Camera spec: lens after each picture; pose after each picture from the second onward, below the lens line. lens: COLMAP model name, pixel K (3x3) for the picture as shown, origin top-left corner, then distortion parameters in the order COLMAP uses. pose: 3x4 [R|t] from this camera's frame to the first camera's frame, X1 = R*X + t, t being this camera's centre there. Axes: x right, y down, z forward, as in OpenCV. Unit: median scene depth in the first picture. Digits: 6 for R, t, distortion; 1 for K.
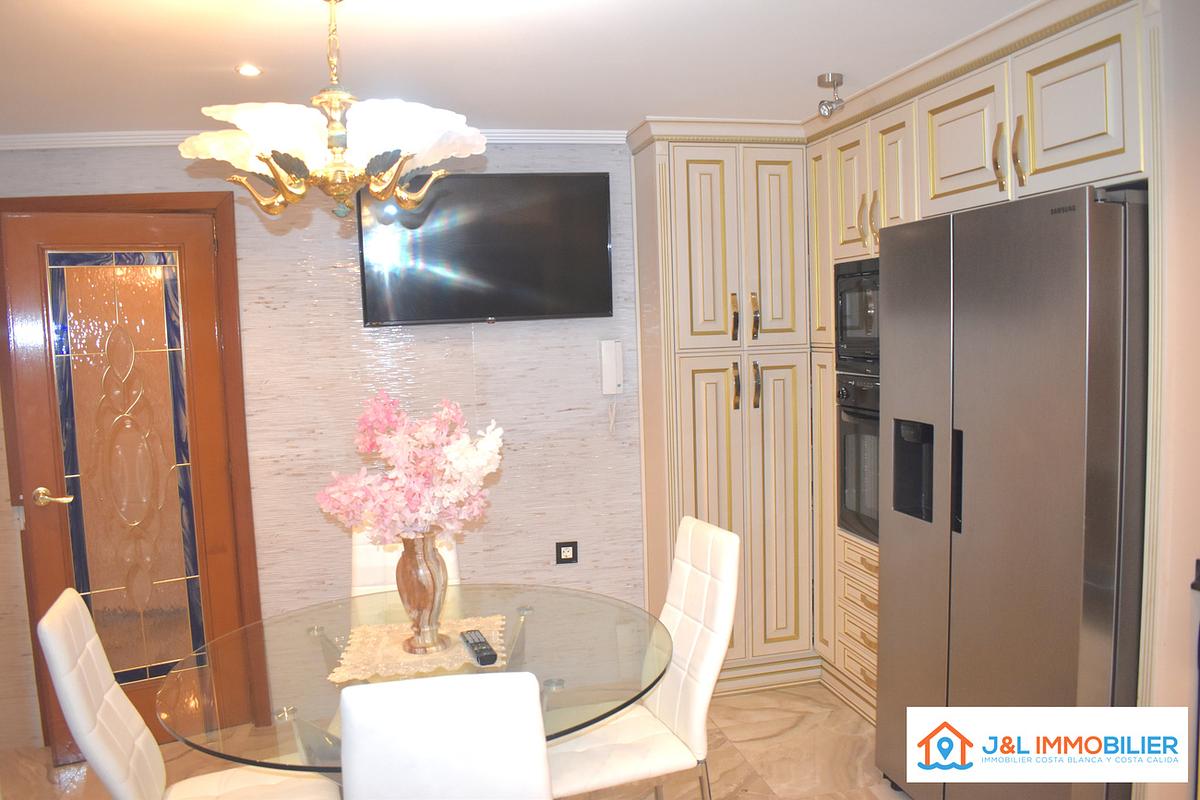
lens RADIAL K [[929.7, 0, 600.0], [0, 929.7, 400.0], [0, 0, 1]] dist [-0.096826, 0.016167]
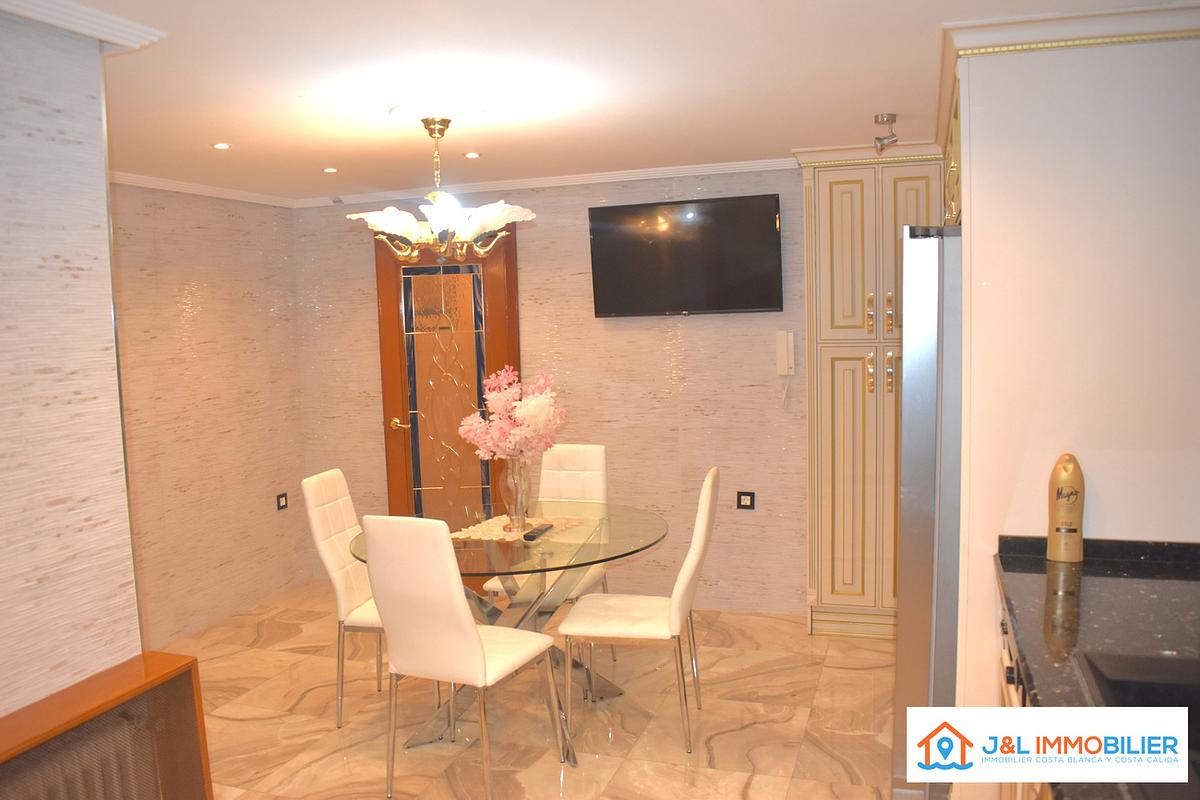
lens RADIAL K [[929.7, 0, 600.0], [0, 929.7, 400.0], [0, 0, 1]] dist [-0.096826, 0.016167]
pose [[0.853628, 0.059080, -0.517523, 0.470415], [-0.042402, 0.998131, 0.044005, -0.017847], [0.519155, -0.015620, 0.854537, -0.176283]]
